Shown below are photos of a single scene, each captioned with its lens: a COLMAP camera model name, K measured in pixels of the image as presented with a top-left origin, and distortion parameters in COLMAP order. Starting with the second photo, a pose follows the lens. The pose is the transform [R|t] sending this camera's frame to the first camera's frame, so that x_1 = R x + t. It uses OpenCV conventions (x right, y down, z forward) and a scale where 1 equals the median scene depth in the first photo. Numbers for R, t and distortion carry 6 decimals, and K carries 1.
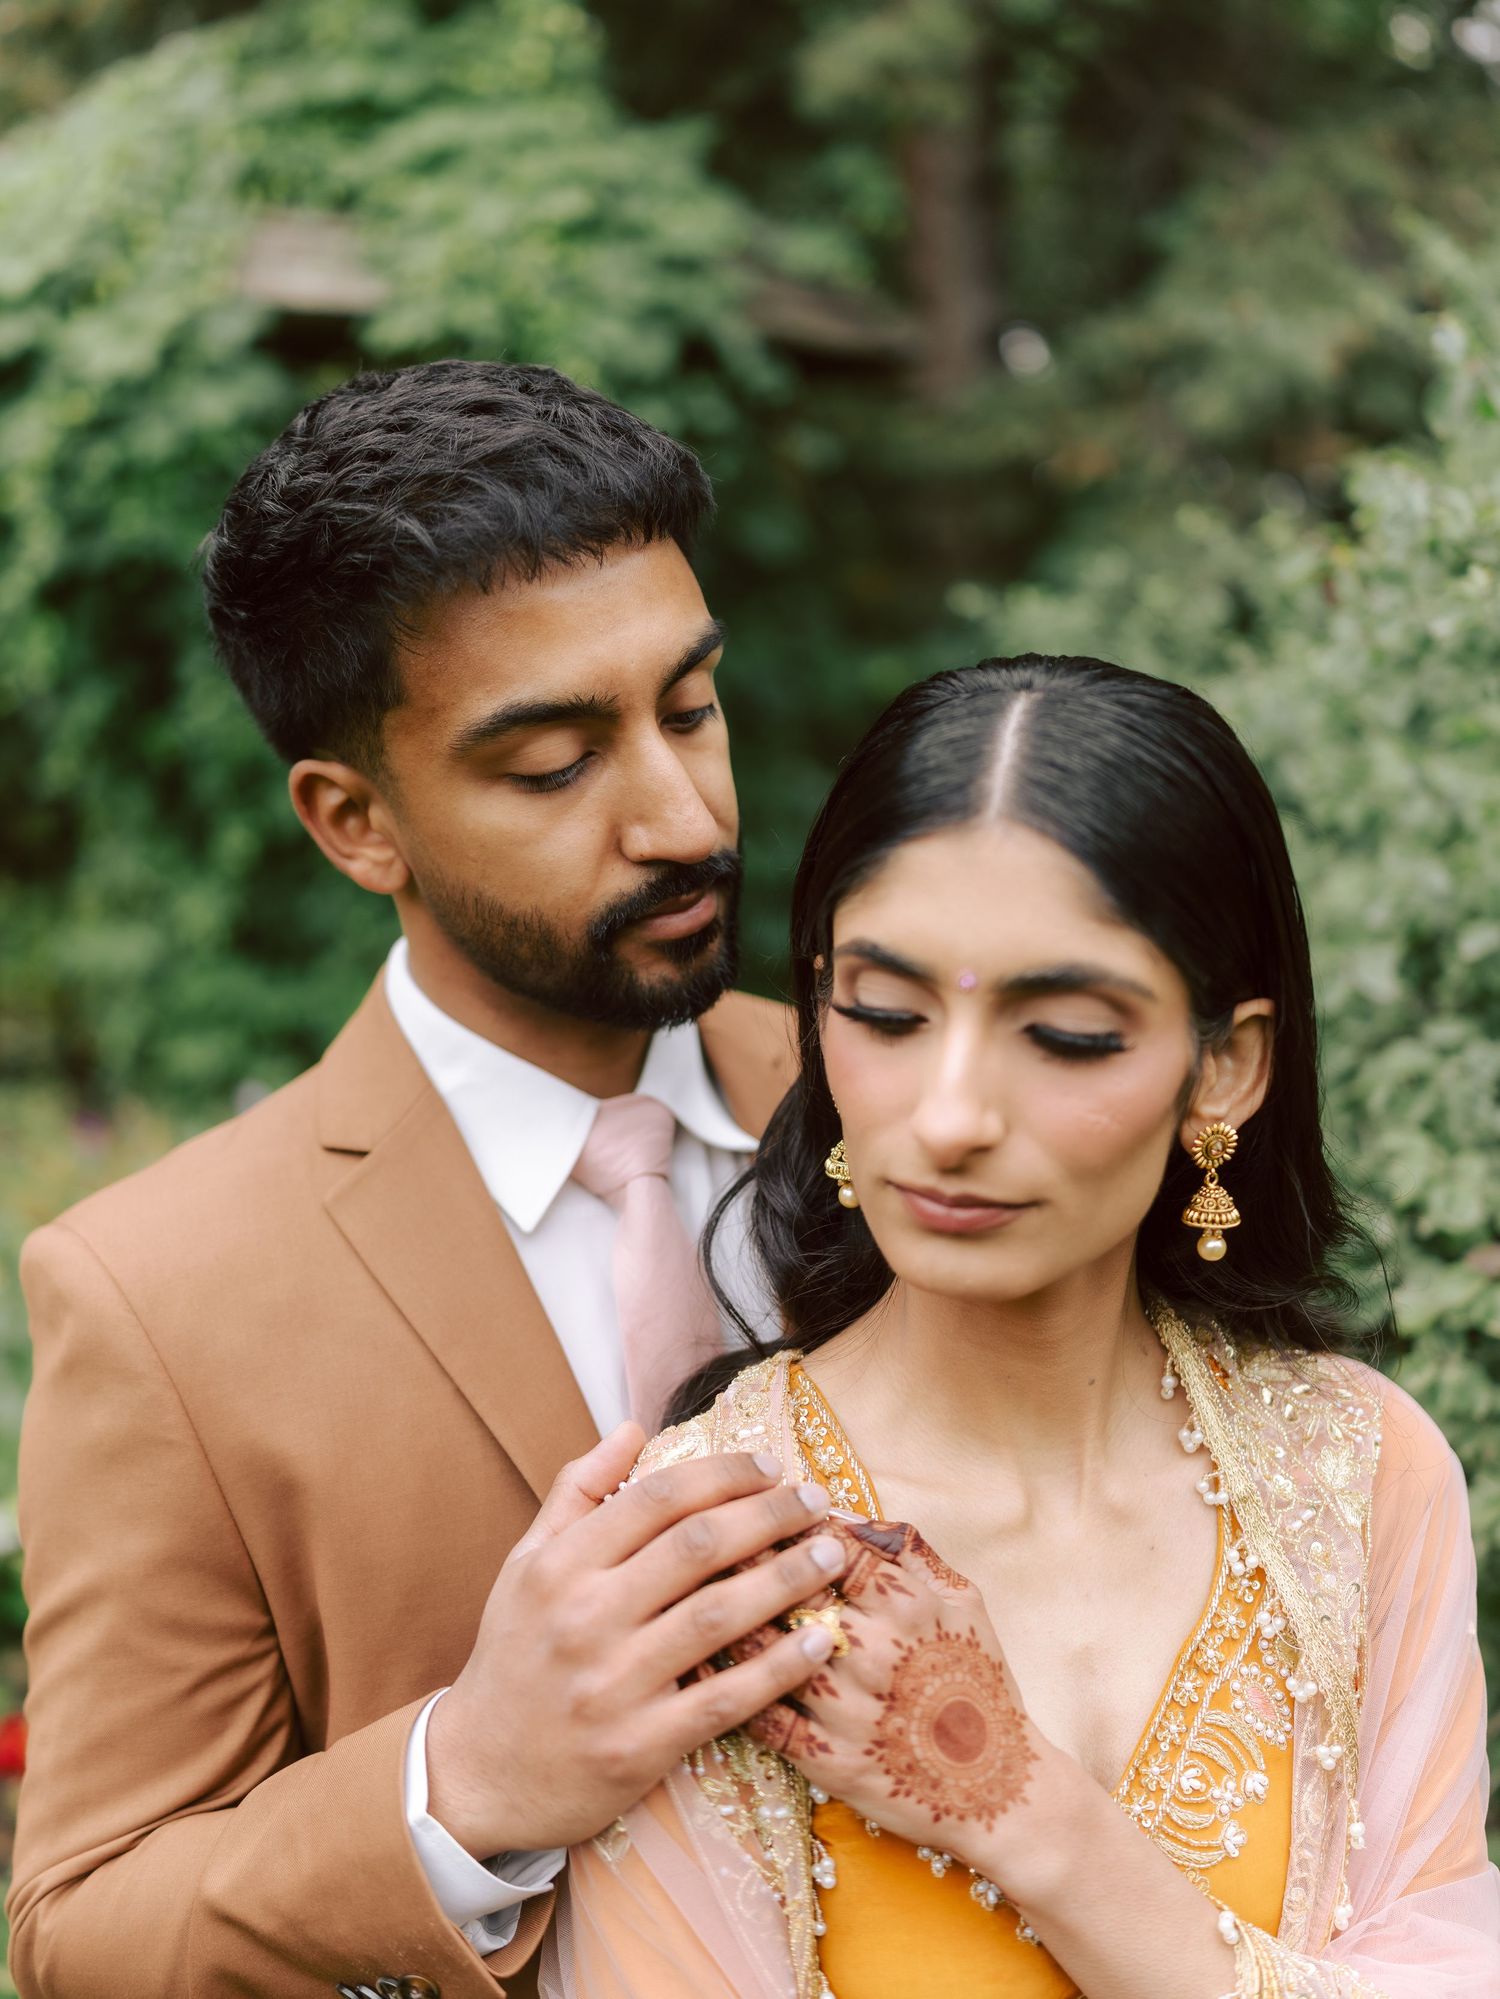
lens RADIAL K [[2155.5, 0, 750.0], [0, 2155.5, 999.5], [0, 0, 1]] dist [-0.015085, -0.032933]
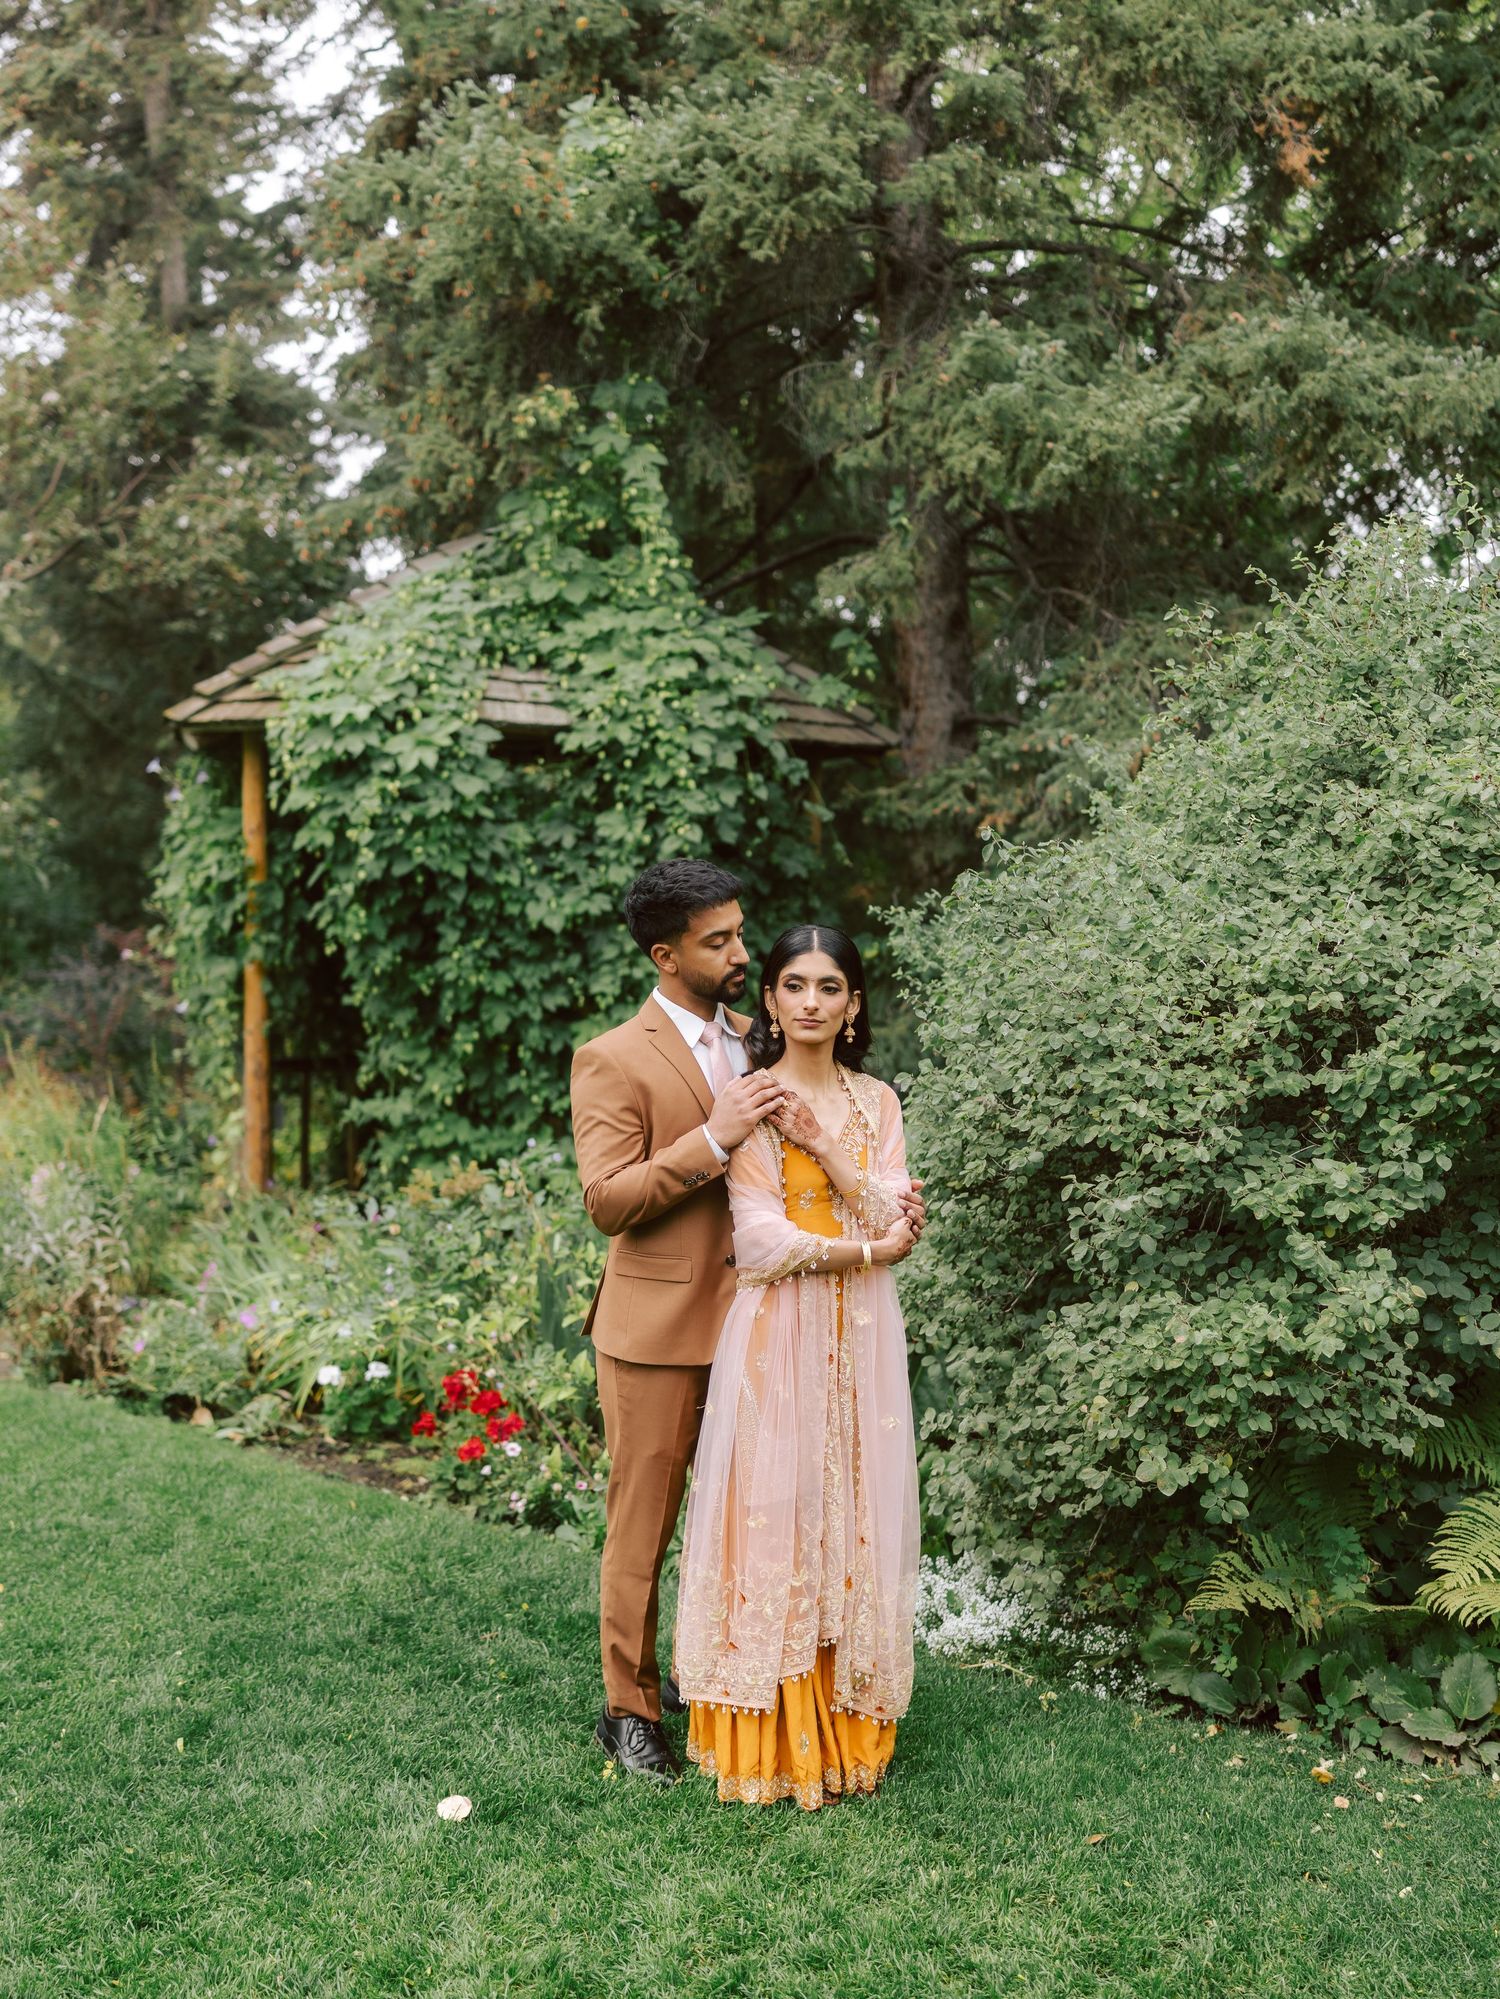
lens RADIAL K [[2124.6, 0, 750.0], [0, 2124.6, 999.5], [0, 0, 1]] dist [-0.004879, -0.030465]
pose [[0.999530, 0.018201, -0.024657, 0.017034], [-0.021301, 0.991026, -0.131960, 0.106671], [0.022034, 0.132423, 0.990948, -0.620660]]
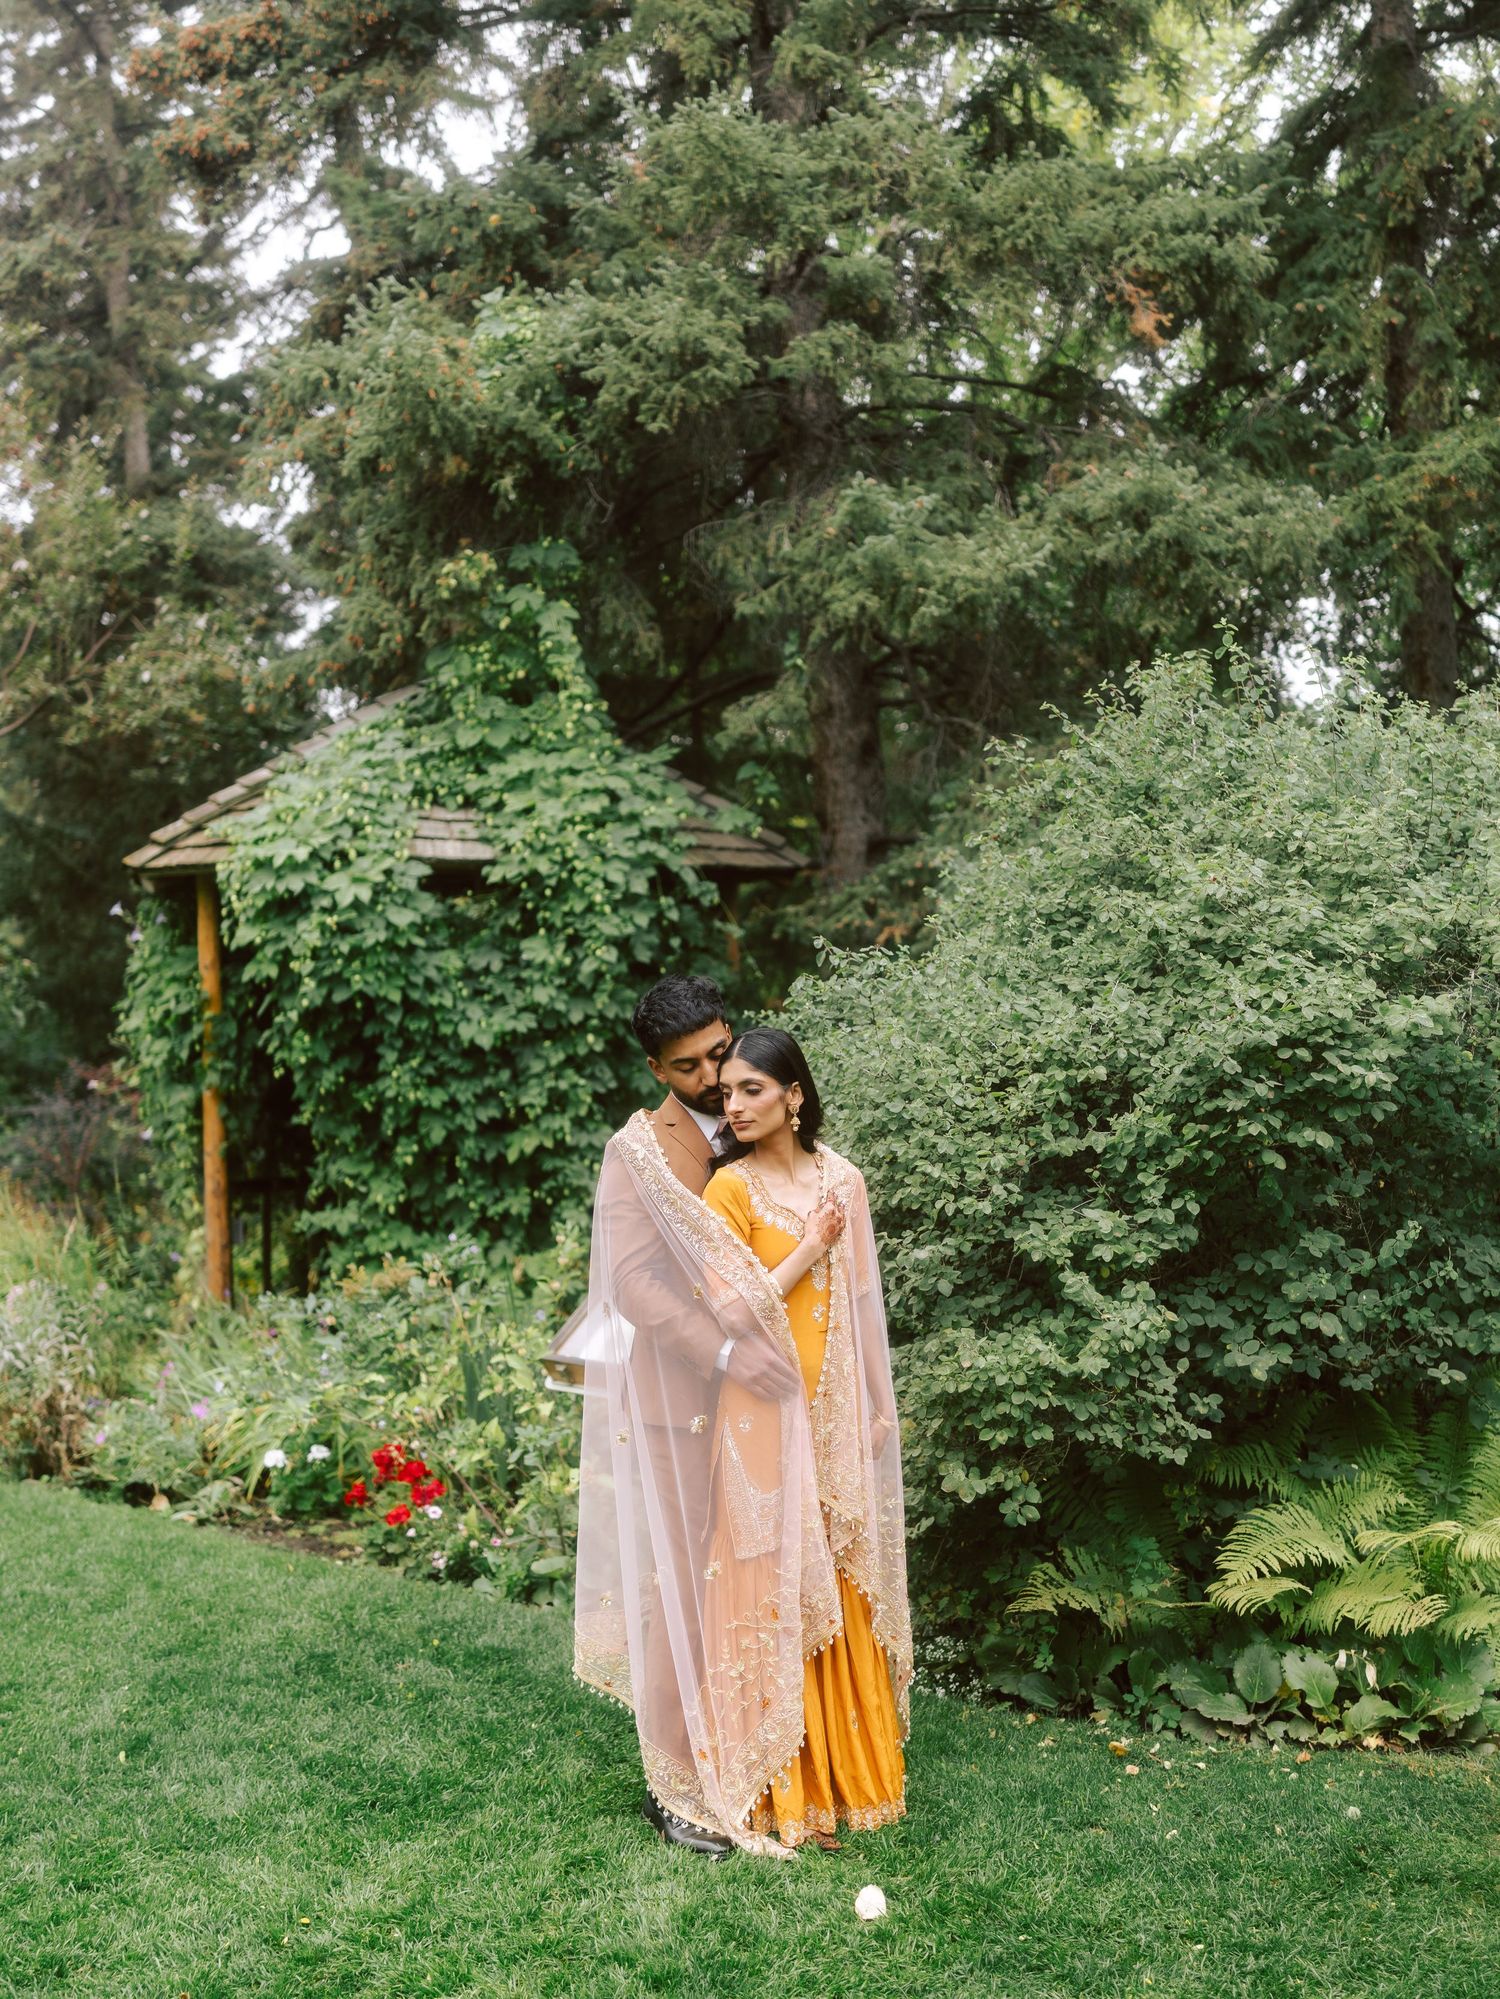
lens RADIAL K [[2124.6, 0, 750.0], [0, 2124.6, 999.5], [0, 0, 1]] dist [-0.004879, -0.030465]
pose [[0.999638, -0.017610, -0.020319, 0.083118], [0.013451, 0.981850, -0.189183, 0.139645], [0.023282, 0.188842, 0.981732, -0.750694]]
